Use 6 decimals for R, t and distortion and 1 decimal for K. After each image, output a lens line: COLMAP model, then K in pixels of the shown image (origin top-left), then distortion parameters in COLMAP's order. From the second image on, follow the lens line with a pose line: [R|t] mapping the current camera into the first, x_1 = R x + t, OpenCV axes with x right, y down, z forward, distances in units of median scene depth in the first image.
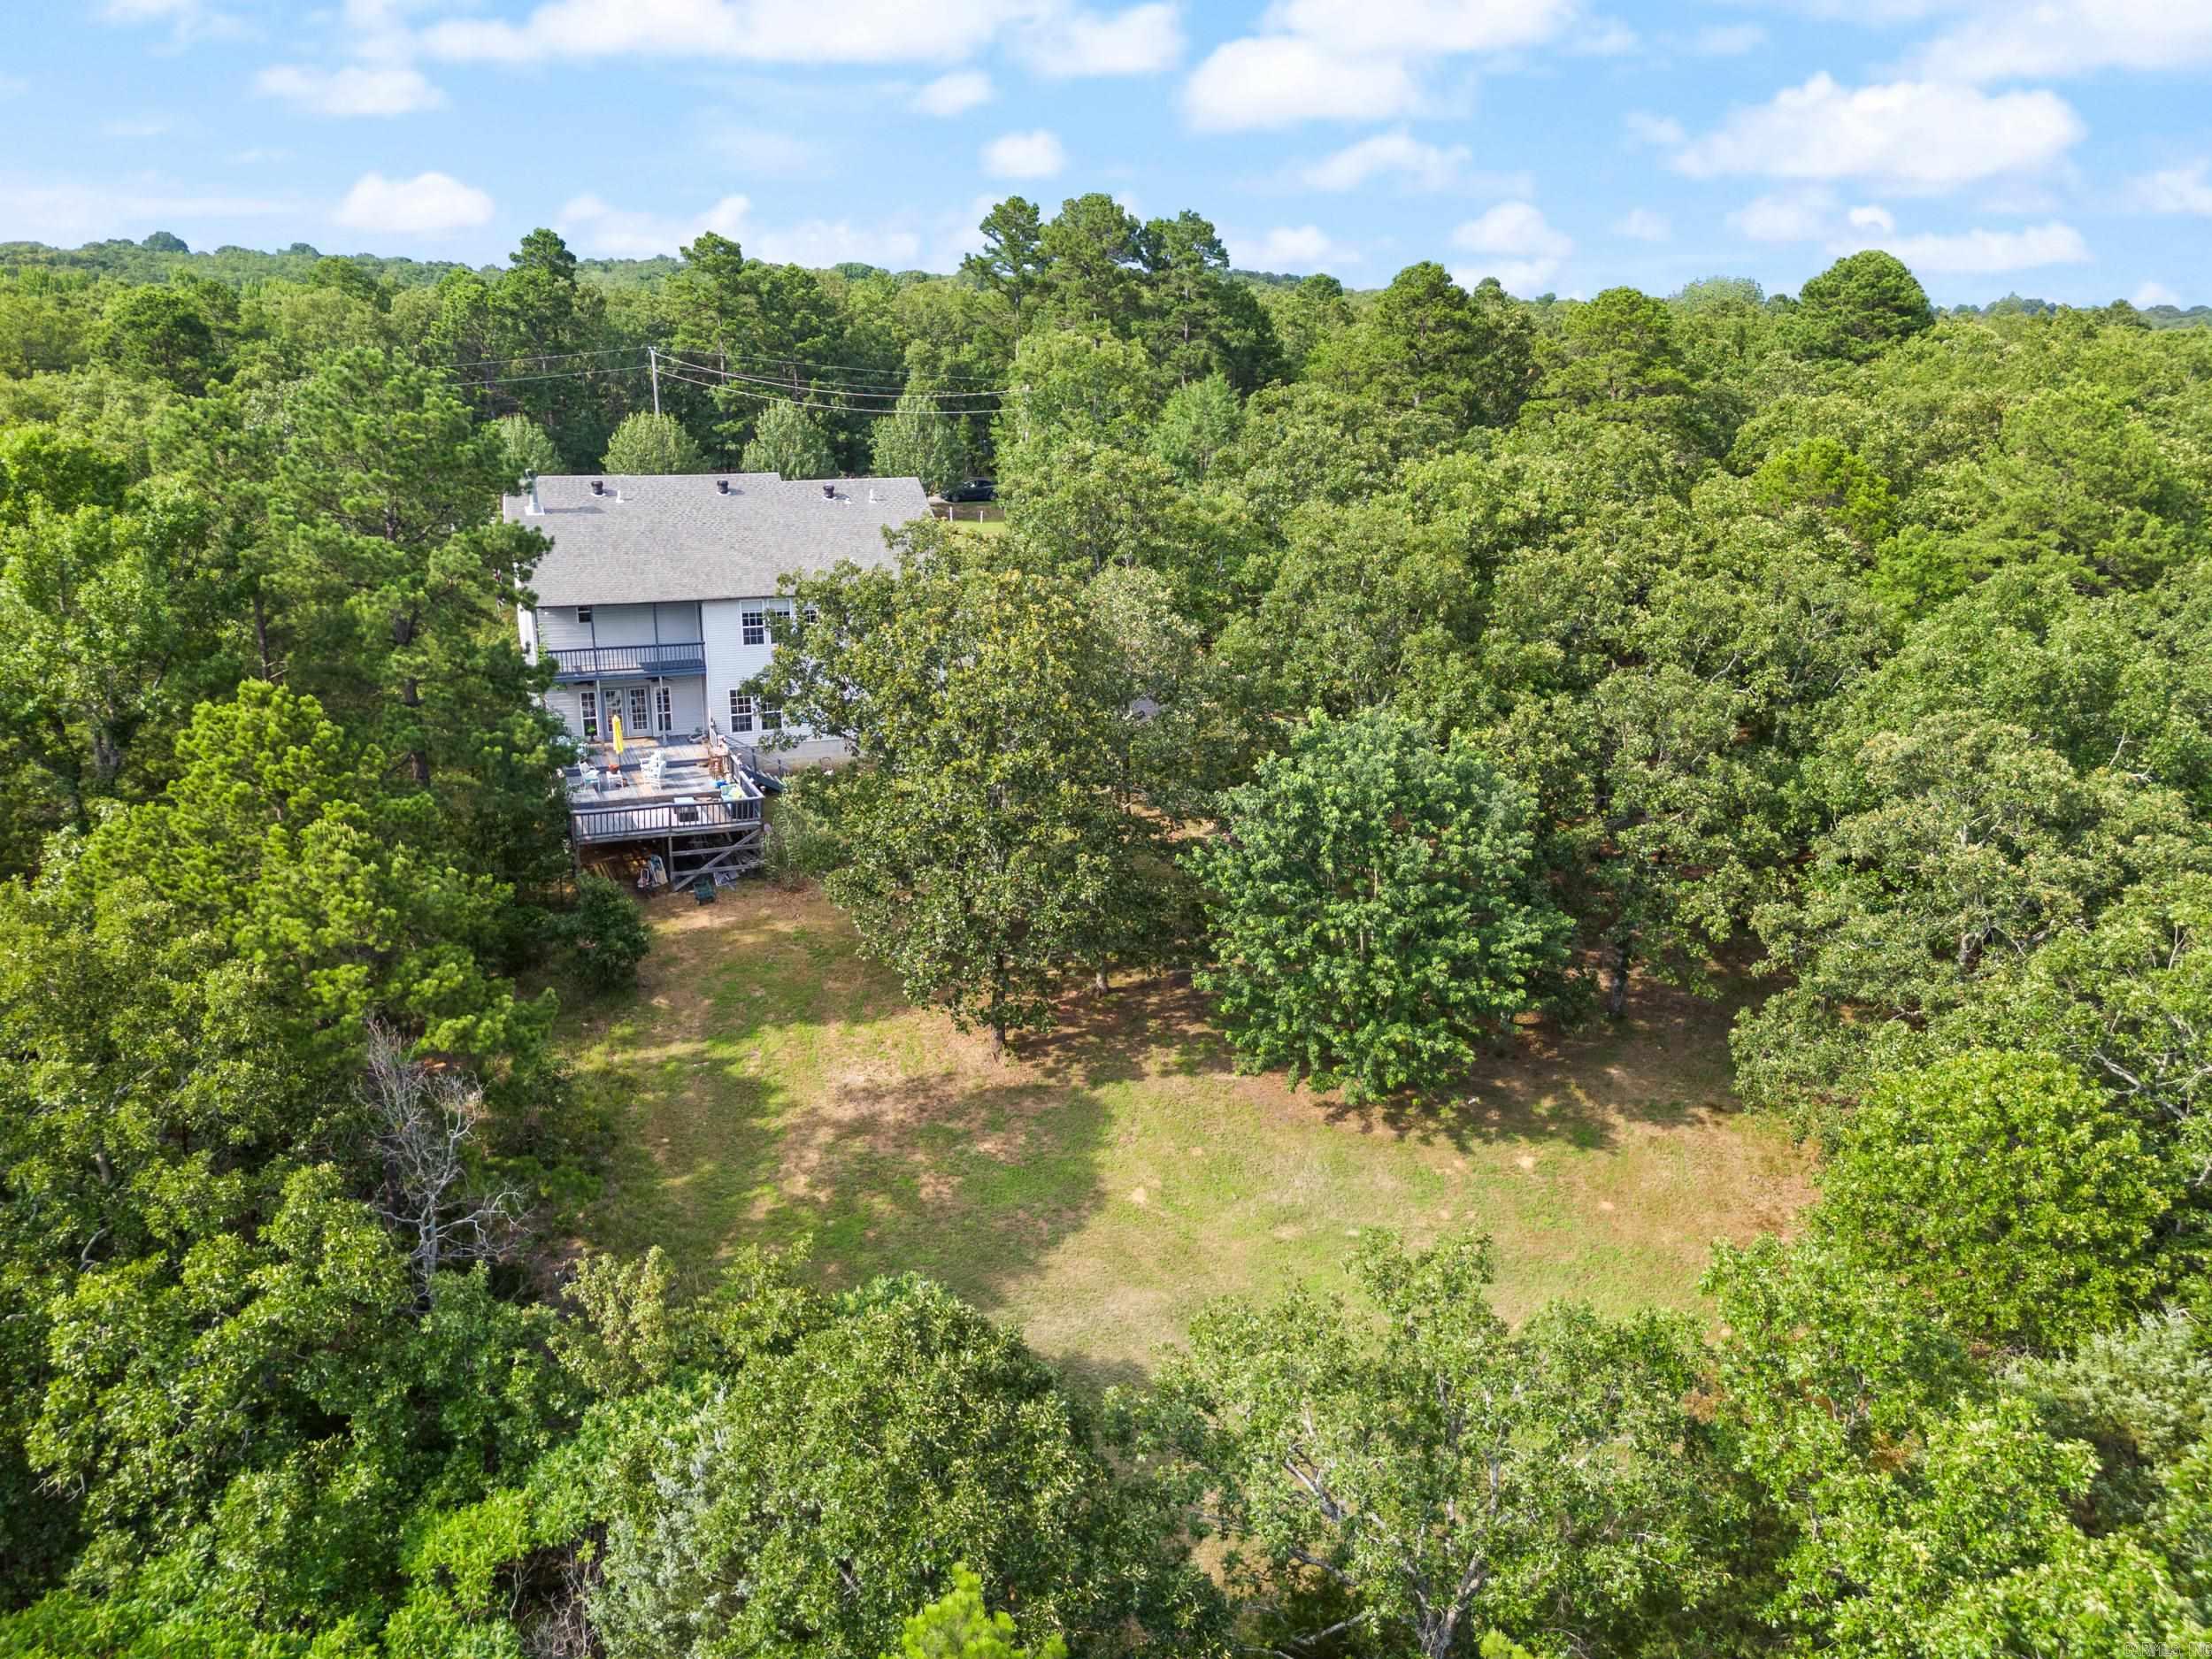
lens RADIAL K [[1638.1, 0, 1106.0], [0, 1638.1, 829.5], [0, 0, 1]] dist [0.050377, -0.007867]
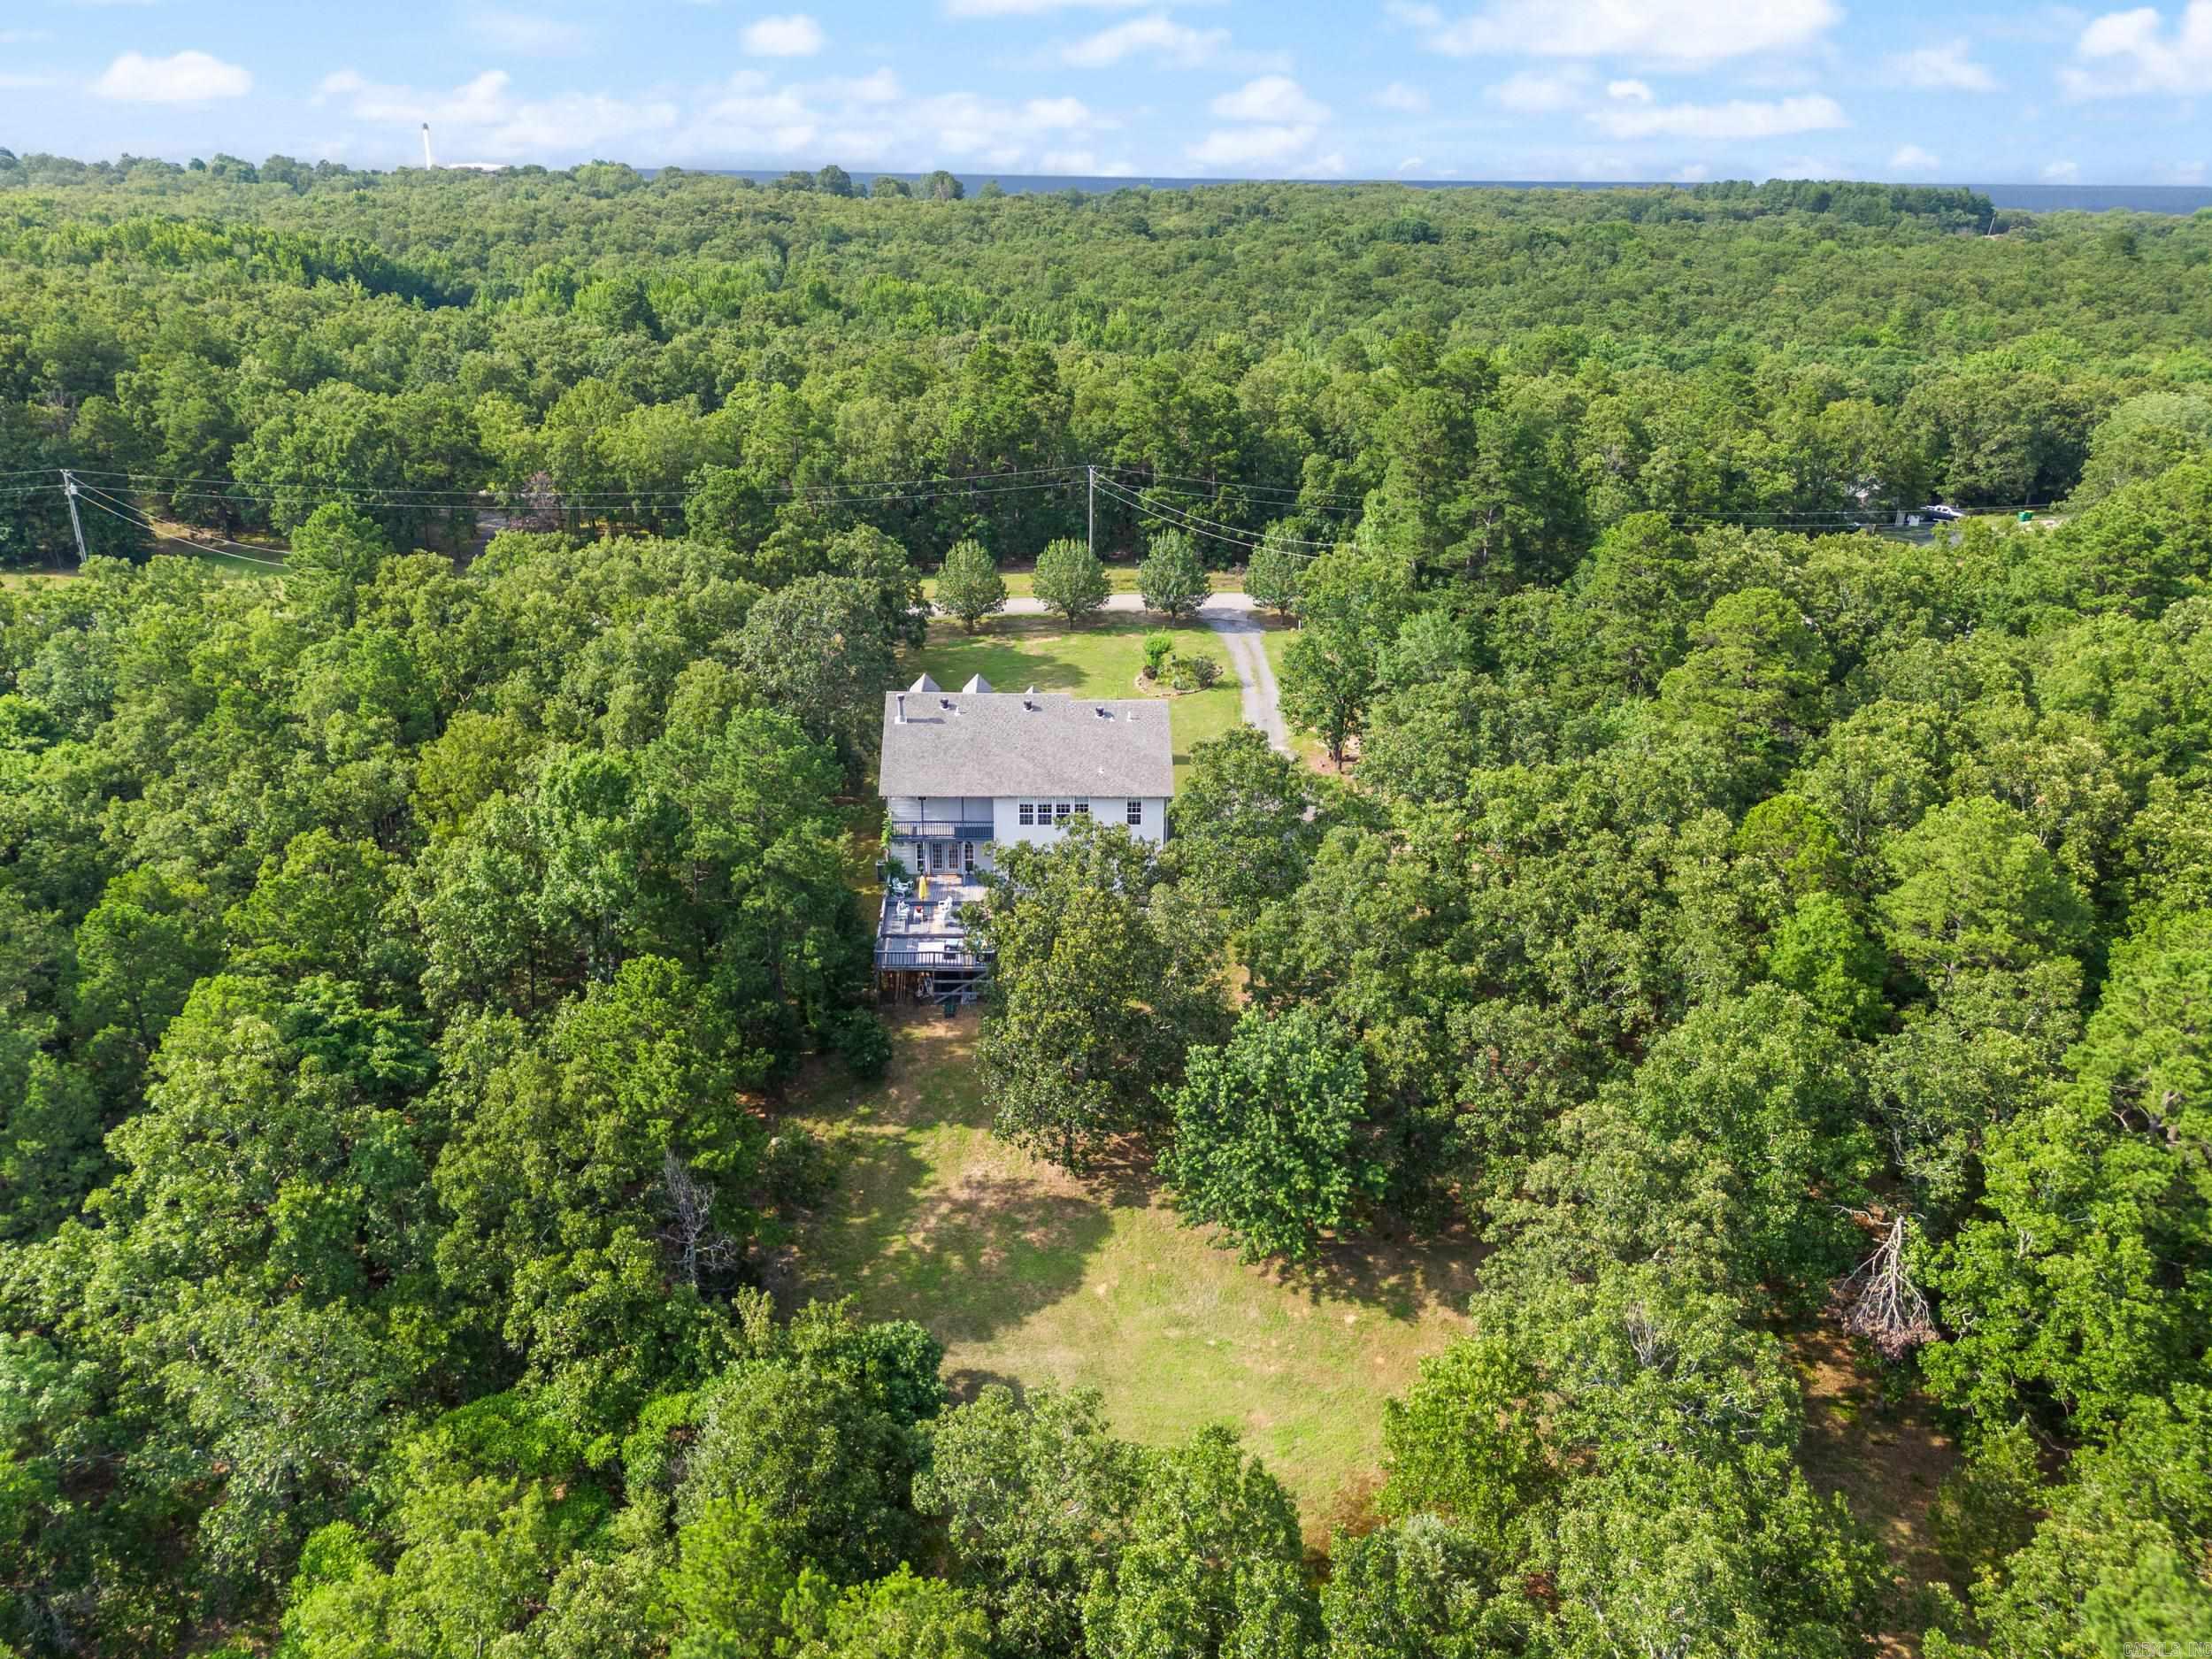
lens RADIAL K [[1638.1, 0, 1106.0], [0, 1638.1, 829.5], [0, 0, 1]] dist [0.050377, -0.007867]
pose [[0.938493, 0.132095, -0.319033, 0.476225], [-0.108387, 0.989931, 0.091039, -0.374513], [0.327847, -0.050861, 0.943361, -0.523454]]
